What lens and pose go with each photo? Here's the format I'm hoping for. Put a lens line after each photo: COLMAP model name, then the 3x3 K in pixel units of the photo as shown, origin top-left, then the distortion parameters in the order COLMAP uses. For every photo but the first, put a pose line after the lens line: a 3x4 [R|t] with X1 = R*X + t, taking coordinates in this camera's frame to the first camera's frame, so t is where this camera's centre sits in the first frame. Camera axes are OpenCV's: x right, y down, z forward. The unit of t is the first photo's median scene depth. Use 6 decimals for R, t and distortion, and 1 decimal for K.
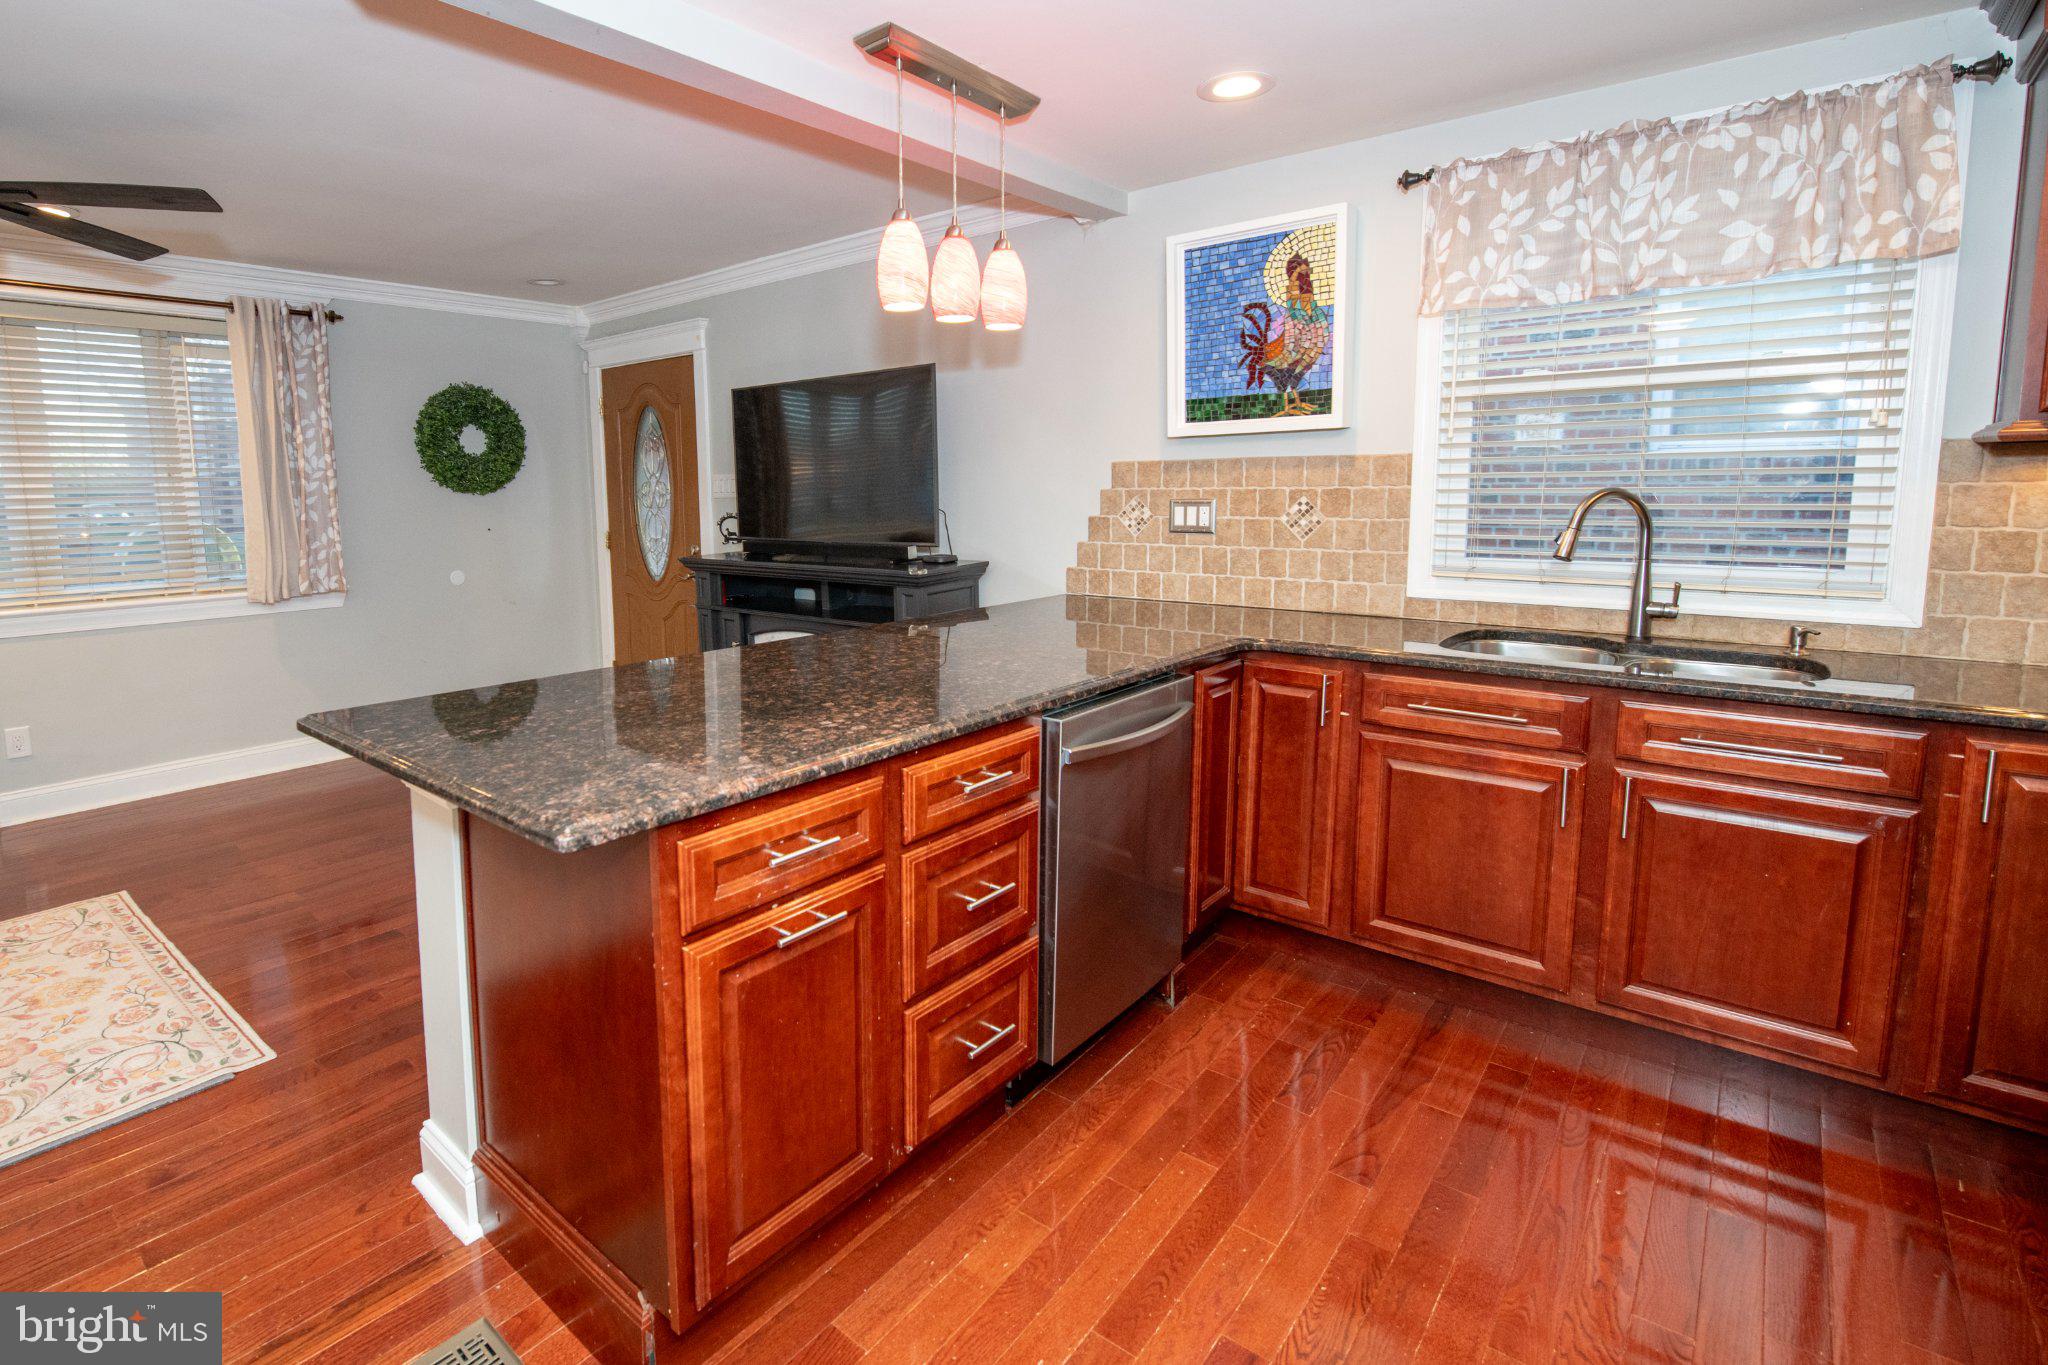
lens RADIAL K [[972.3, 0, 892.1], [0, 972.3, 606.5], [0, 0, 1]] dist [-0.019384, -0.000075]
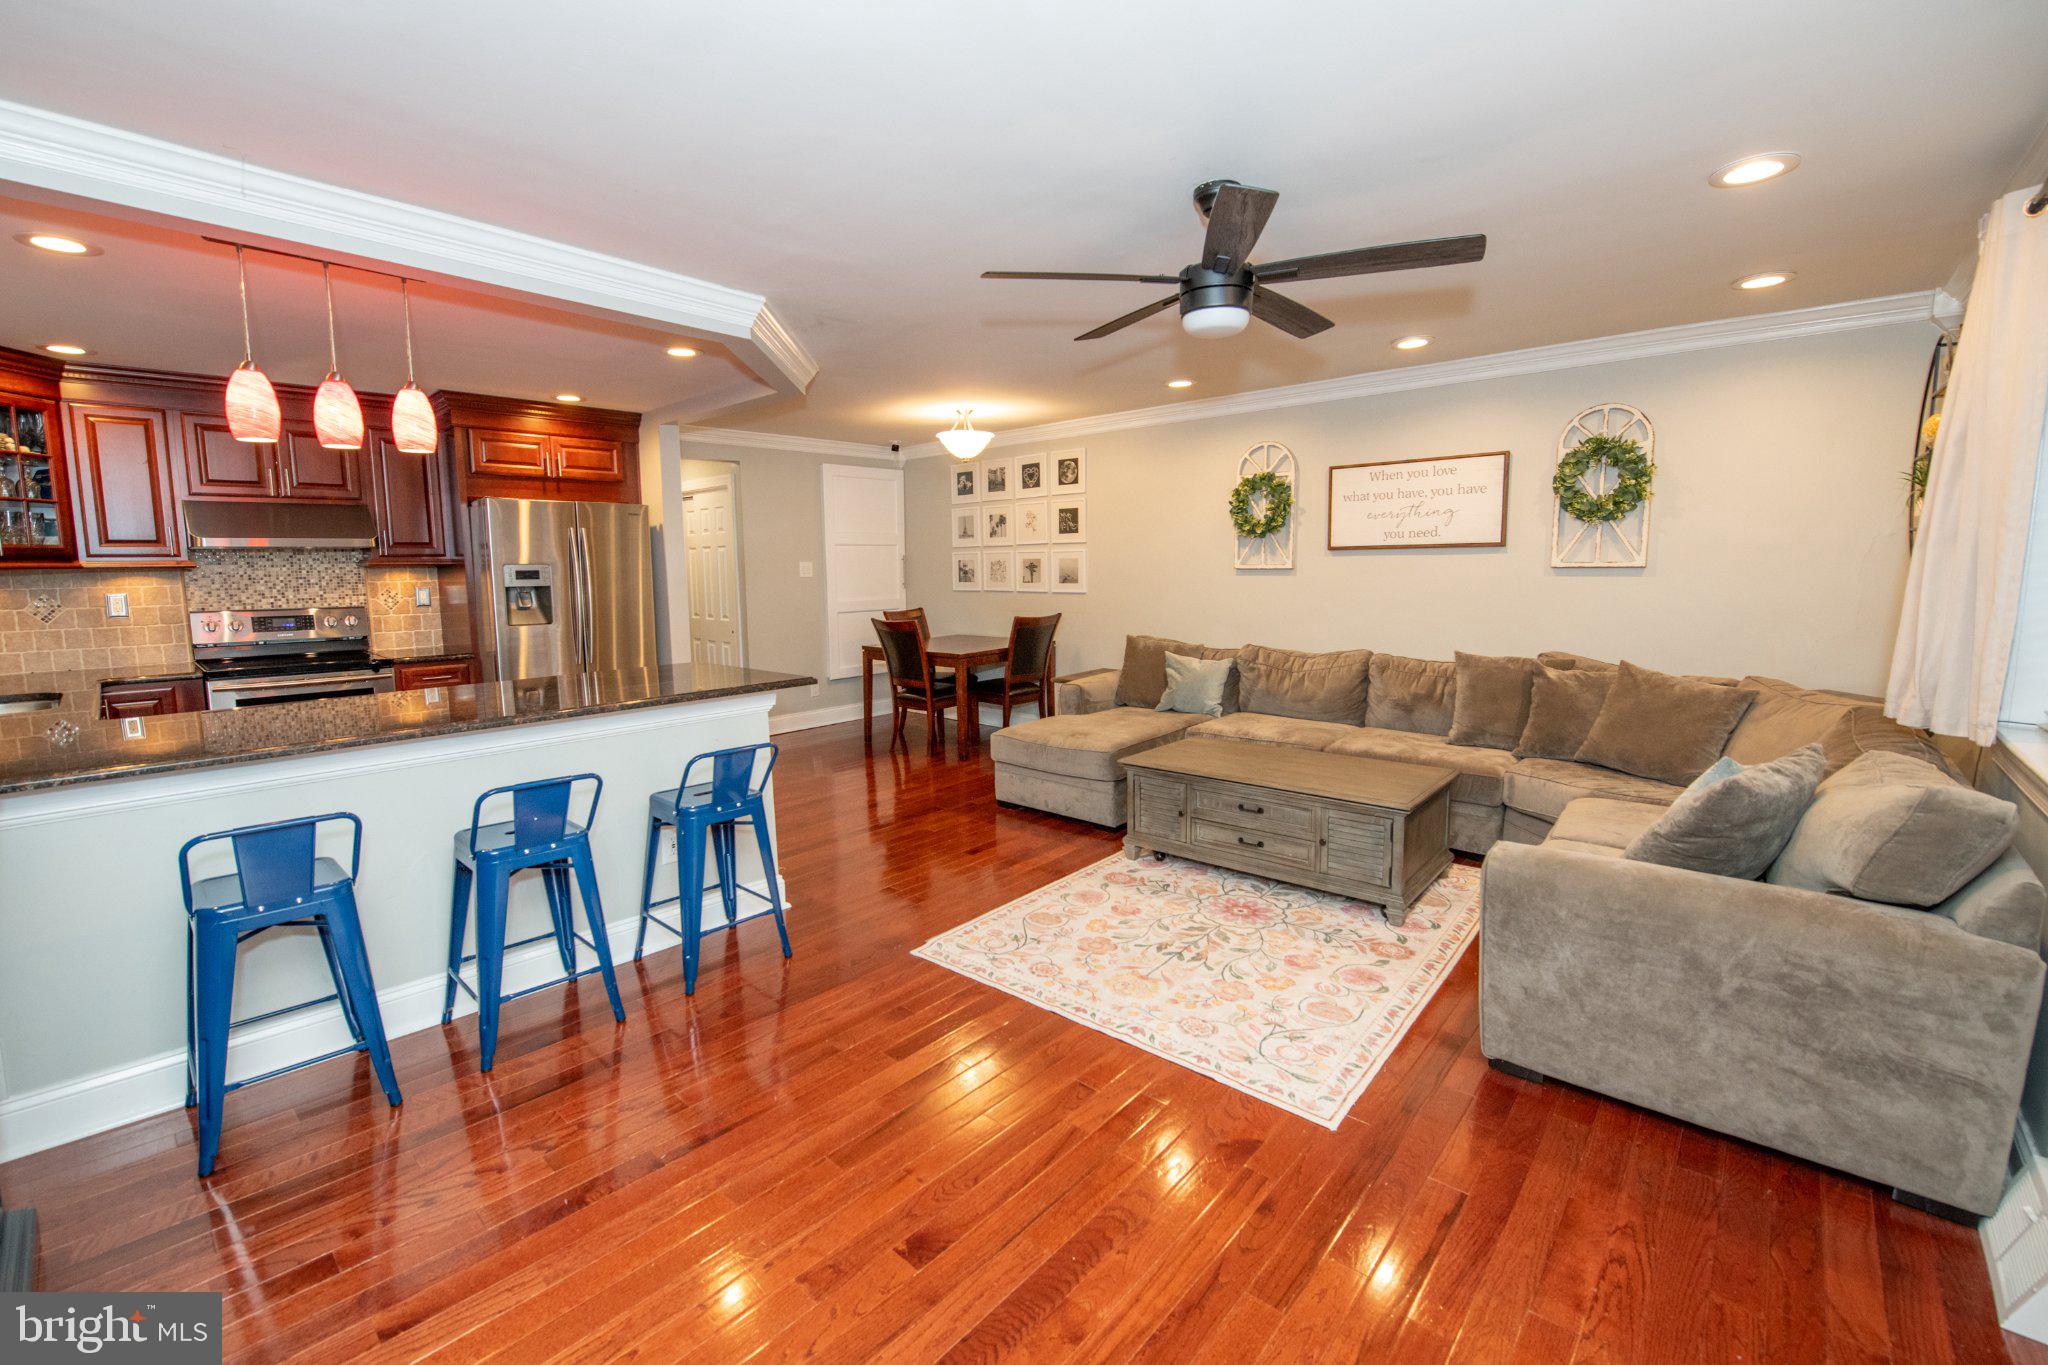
lens RADIAL K [[850.0, 0, 1007.9], [0, 850.0, 676.8], [0, 0, 1]] dist [-0.019916, -0.000460]
pose [[-0.999613, 0.022811, 0.015947, -0.732894], [0.026059, 0.968328, 0.248319, -0.233844], [-0.009777, 0.248638, -0.968547, 1.923164]]
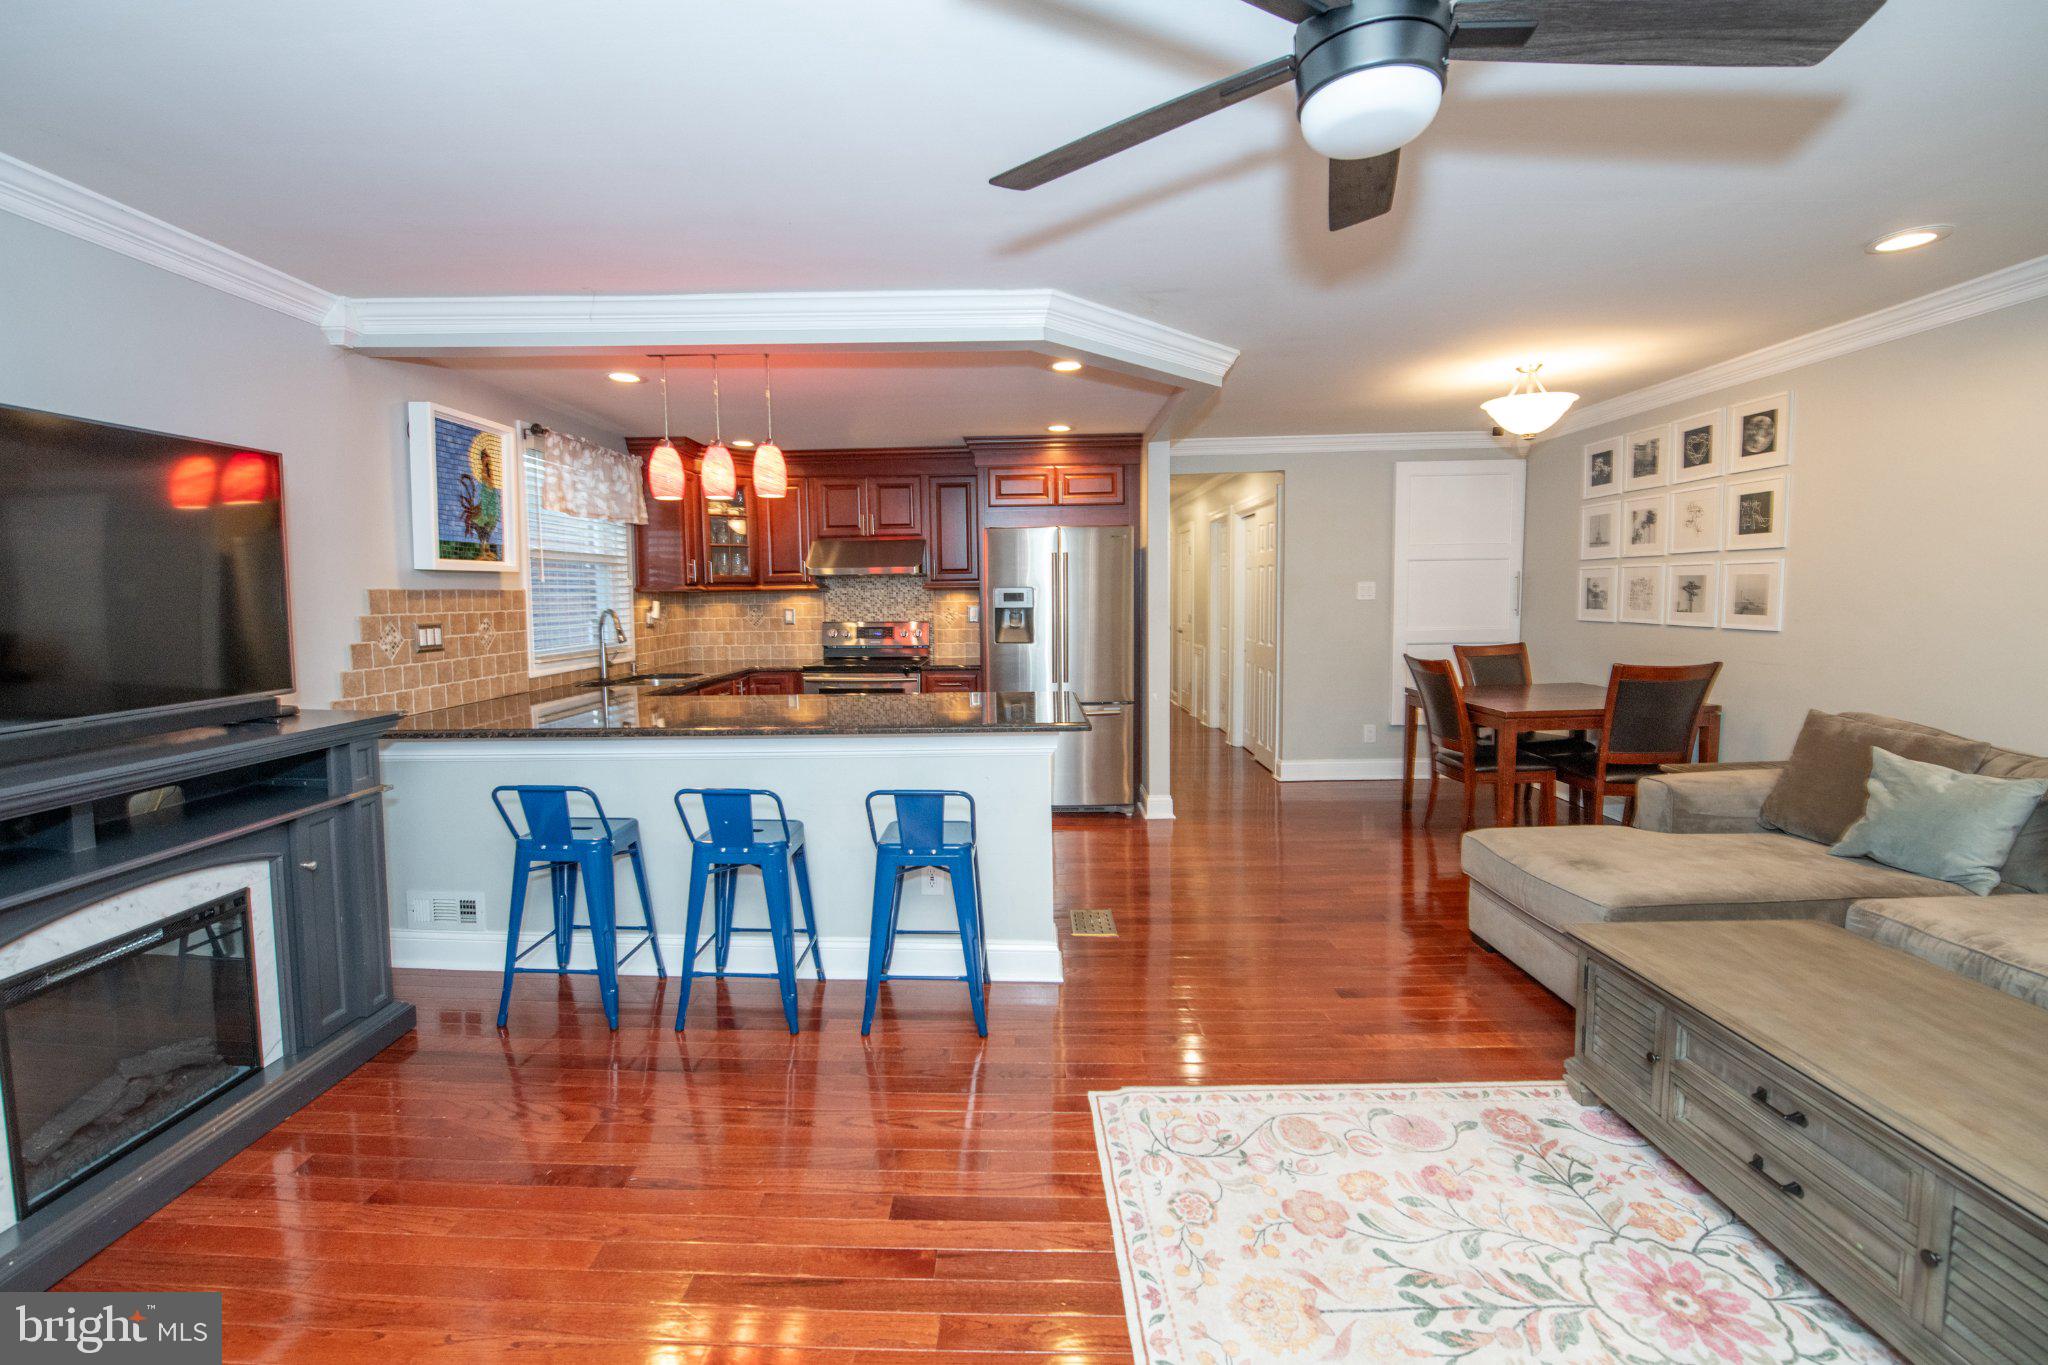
lens RADIAL K [[864.2, 0, 988.8], [0, 864.2, 665.2], [0, 0, 1]] dist [-0.020574, -0.000317]
pose [[-0.635747, -0.040944, 0.770811, -1.186381], [0.116255, 0.982123, 0.148053, -0.172403], [-0.763093, 0.183735, -0.619621, 1.451959]]
